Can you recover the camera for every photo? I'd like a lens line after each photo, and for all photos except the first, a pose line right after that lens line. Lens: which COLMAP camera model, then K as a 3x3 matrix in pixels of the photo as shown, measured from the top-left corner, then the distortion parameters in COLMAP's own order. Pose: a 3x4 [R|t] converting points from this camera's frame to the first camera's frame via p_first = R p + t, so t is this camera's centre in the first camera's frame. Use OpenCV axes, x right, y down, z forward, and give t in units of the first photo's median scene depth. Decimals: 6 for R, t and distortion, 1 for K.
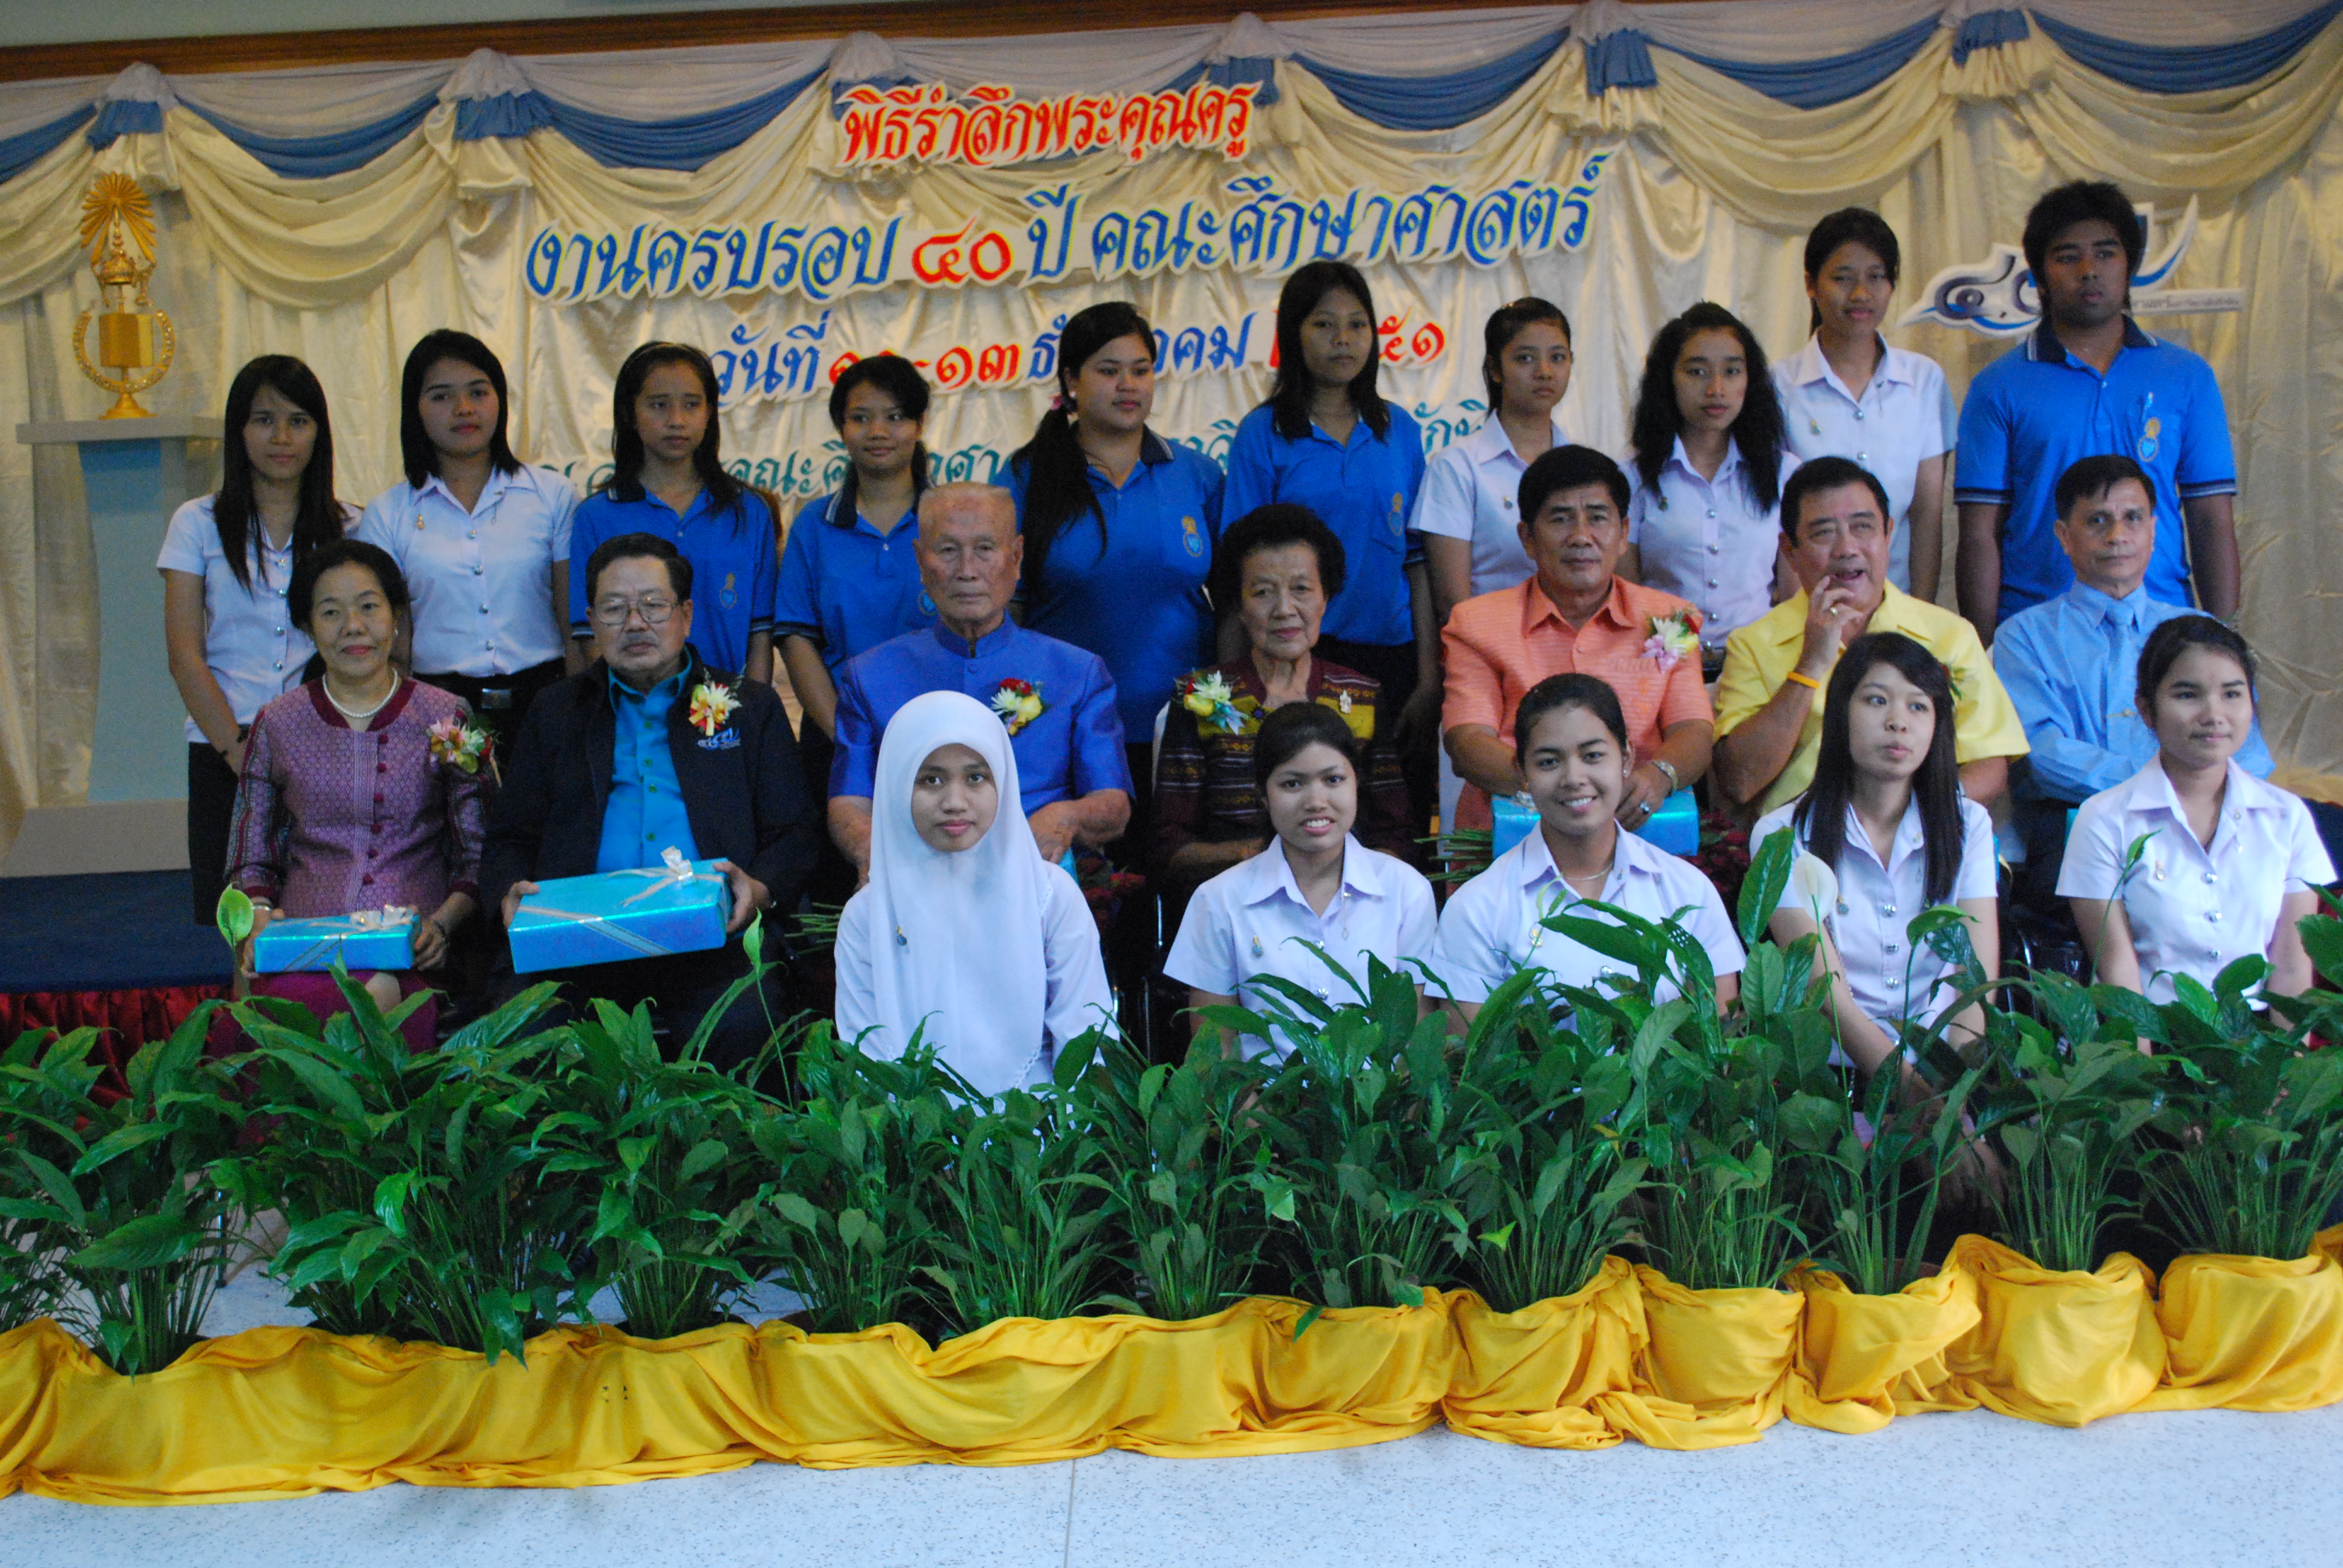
lens RADIAL K [[2866.6, 0, 1167.9], [0, 2866.6, 786.2], [0, 0, 1]] dist [-0.048070, 0.027522]
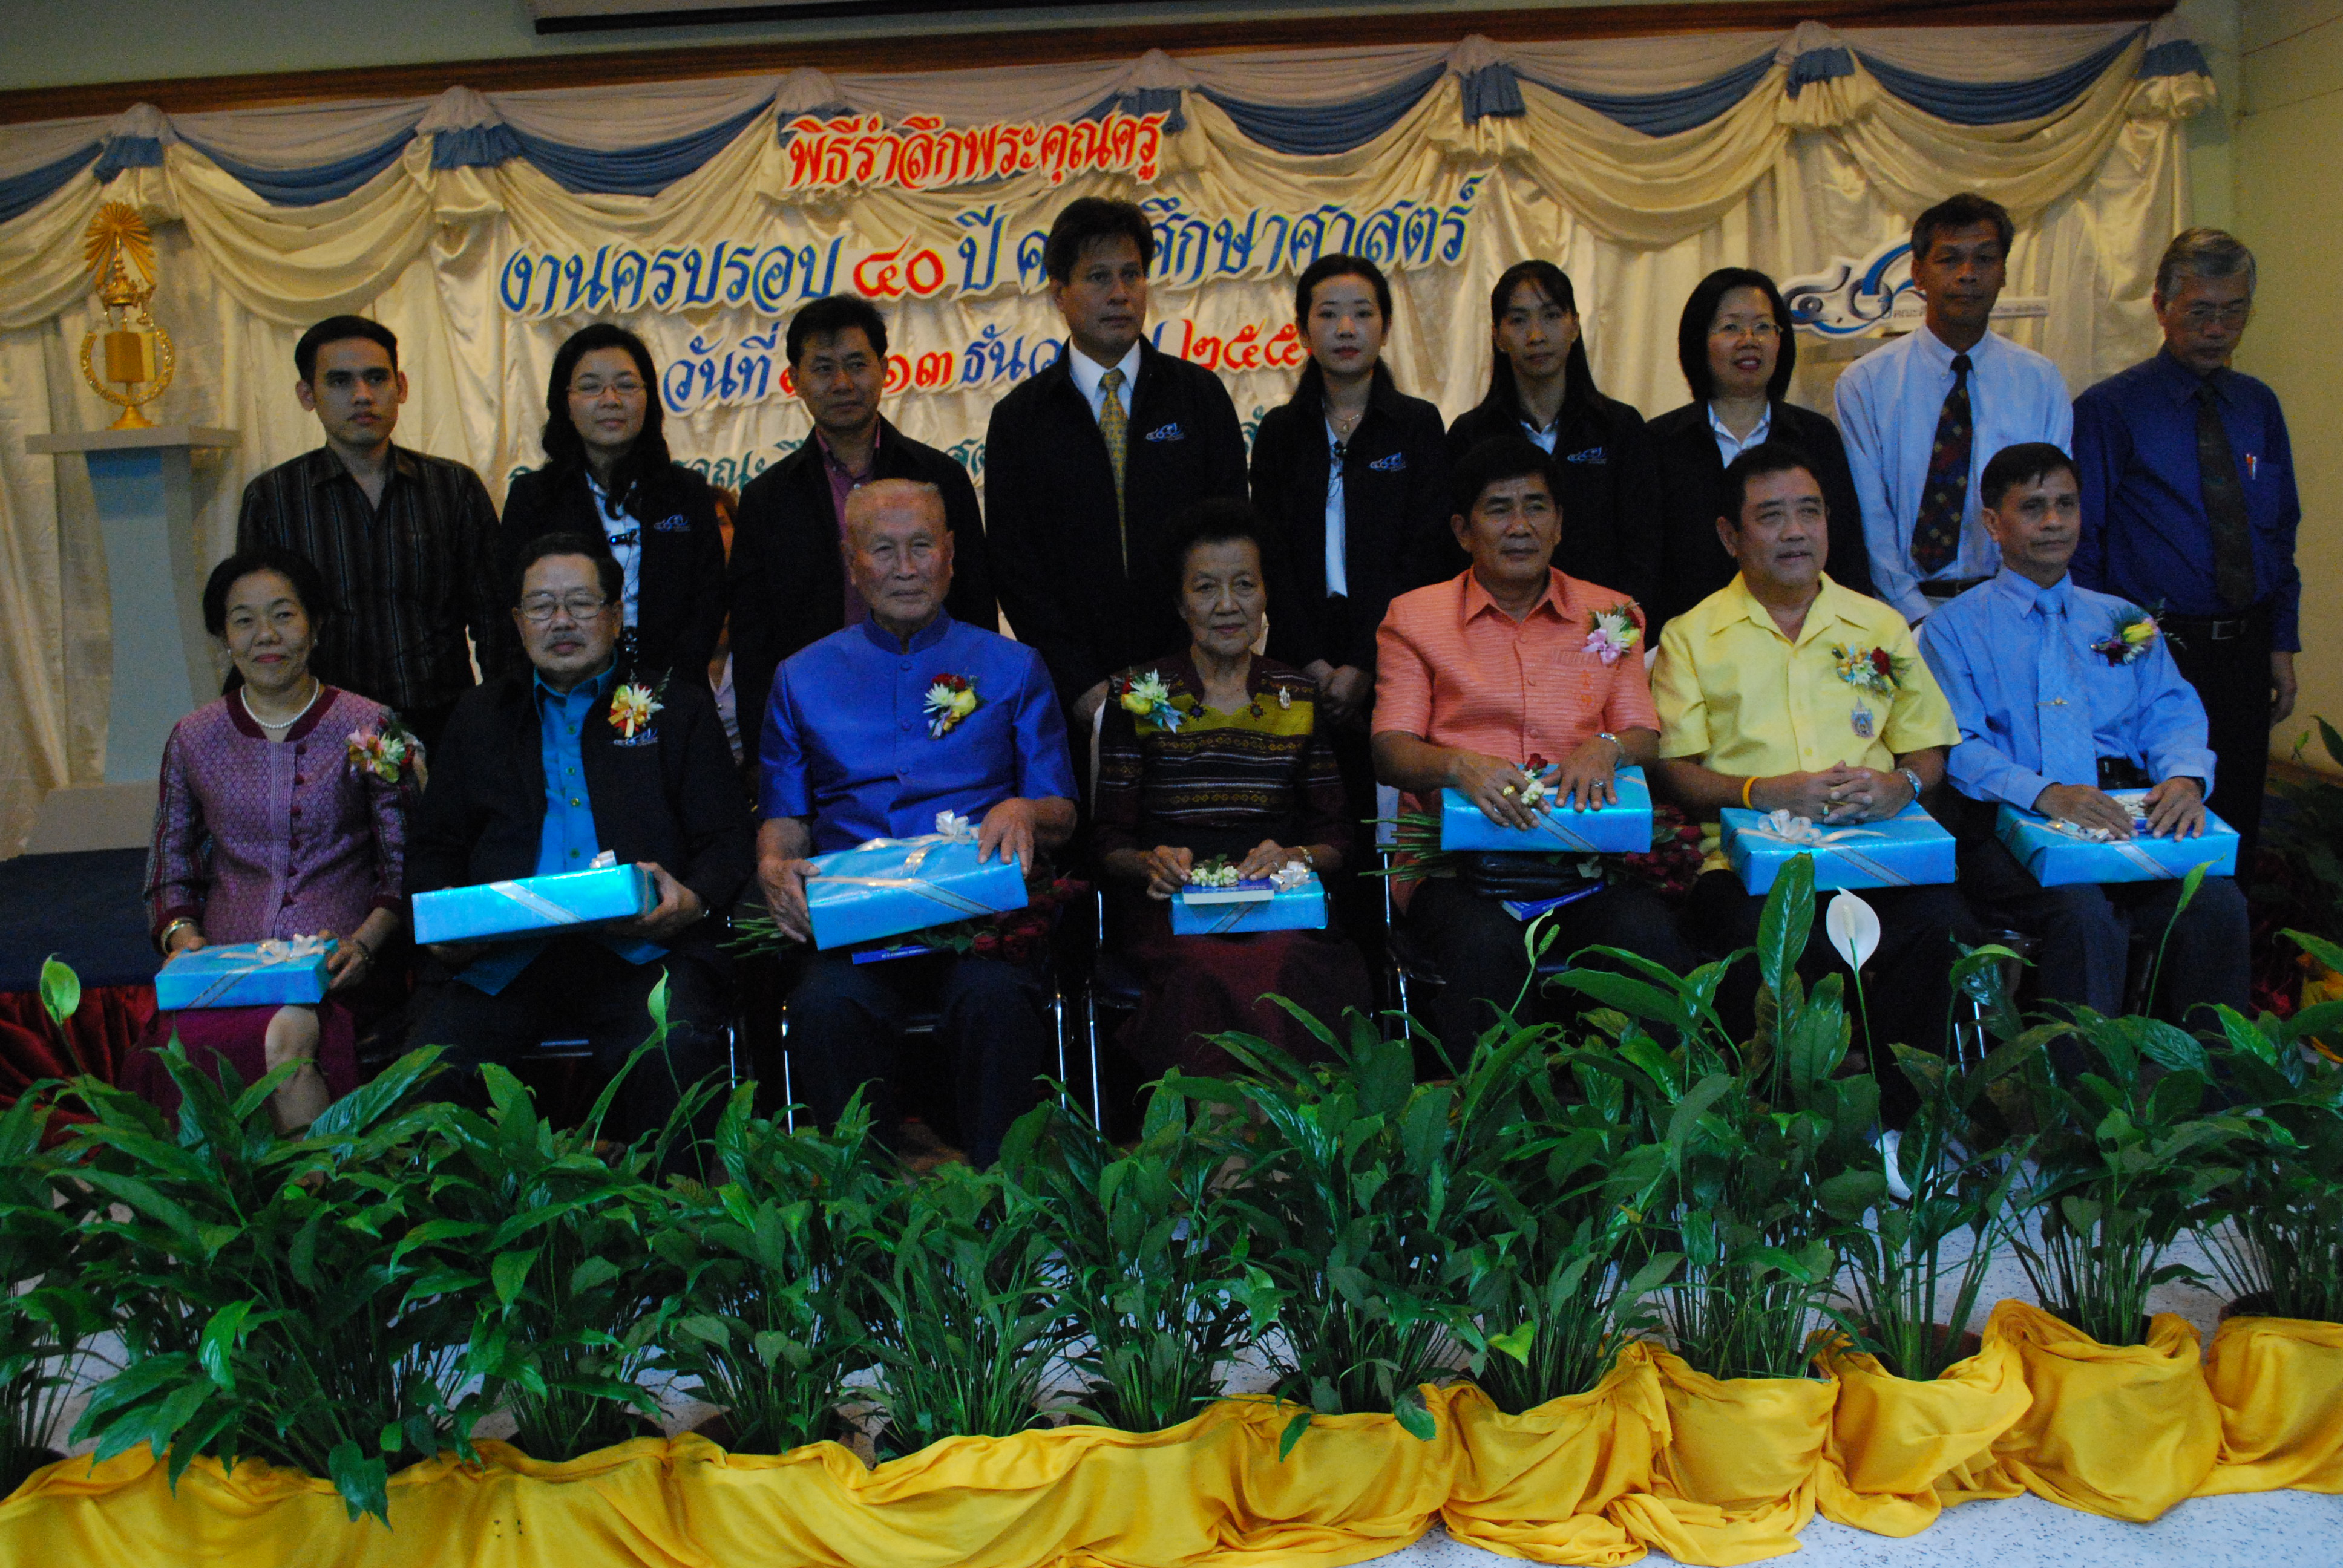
lens RADIAL K [[2152.3, 0, 1171.5], [0, 2152.3, 784.0], [0, 0, 1]] dist [-0.074639, 0.016327]
pose [[0.998877, -0.015111, 0.044907, -0.007372], [0.013428, 0.999204, 0.037558, -0.018316], [-0.045439, -0.036913, 0.998285, 0.168520]]
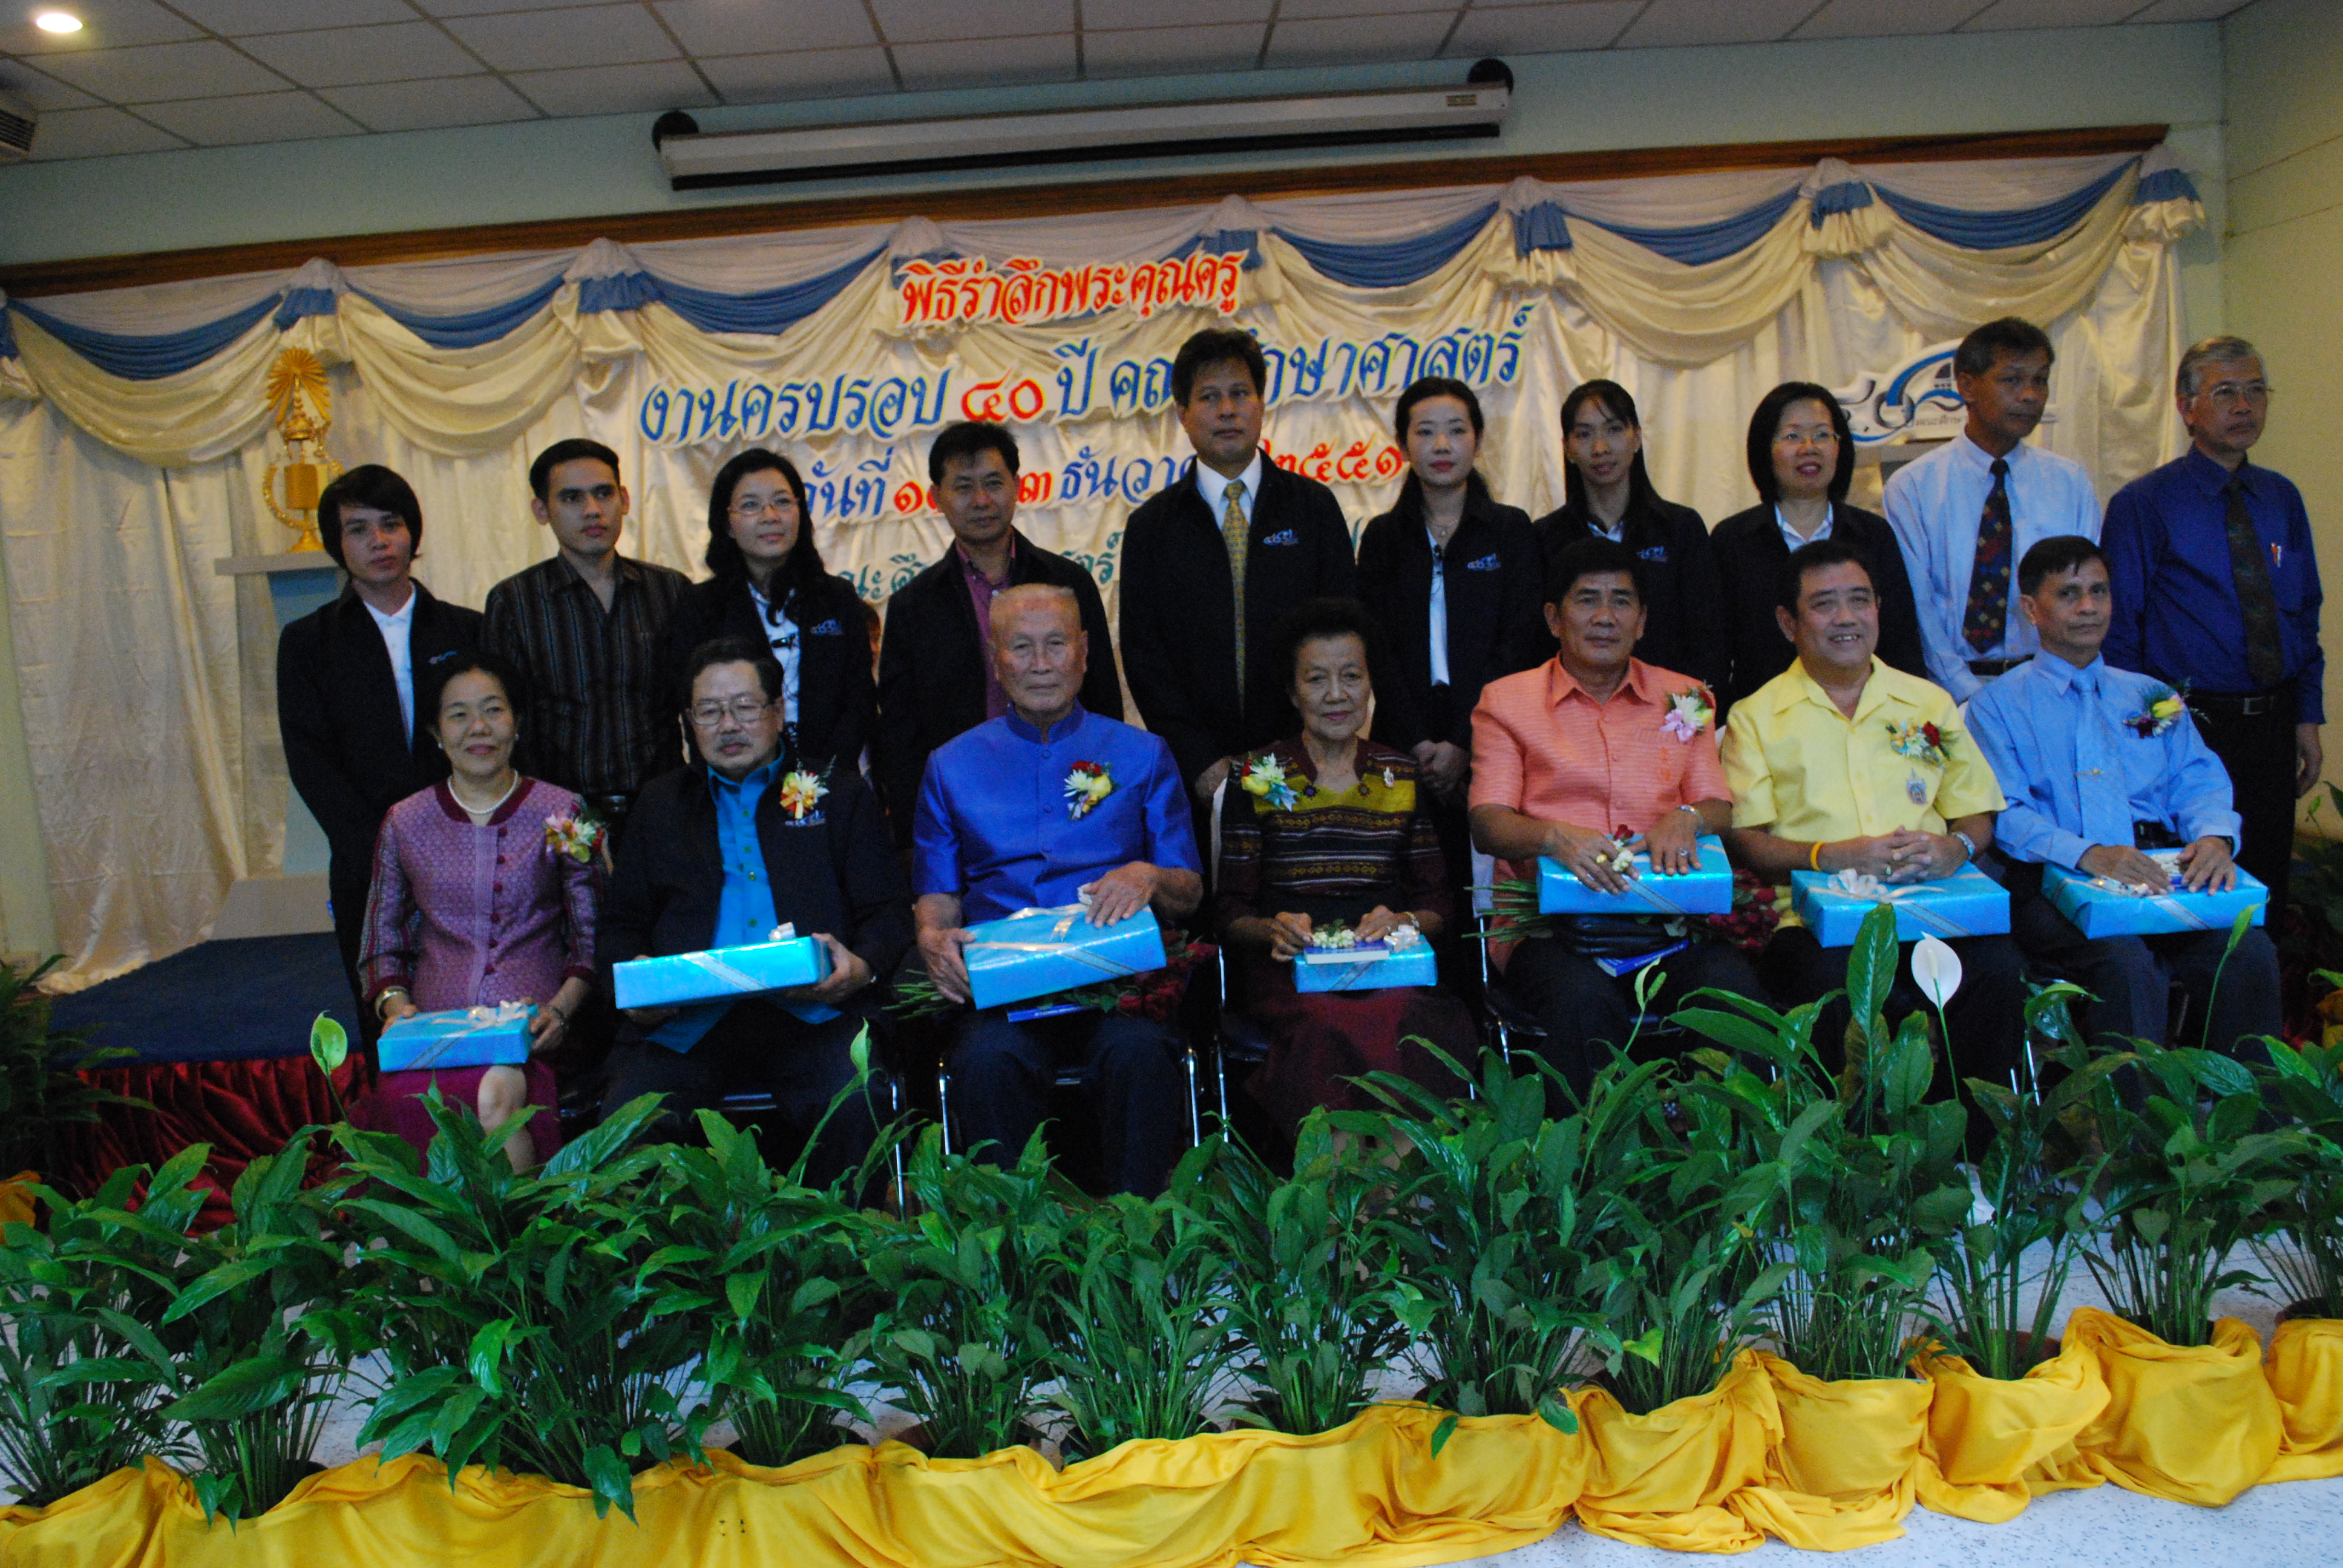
lens RADIAL K [[2023.0, 0, 1171.5], [0, 2023.0, 784.0], [0, 0, 1]] dist [-0.079130, 0.014673]
pose [[0.999355, -0.026395, 0.024345, -0.026030], [0.026600, 0.999613, -0.008126, -0.014875], [-0.024121, 0.008769, 0.999671, 0.152647]]
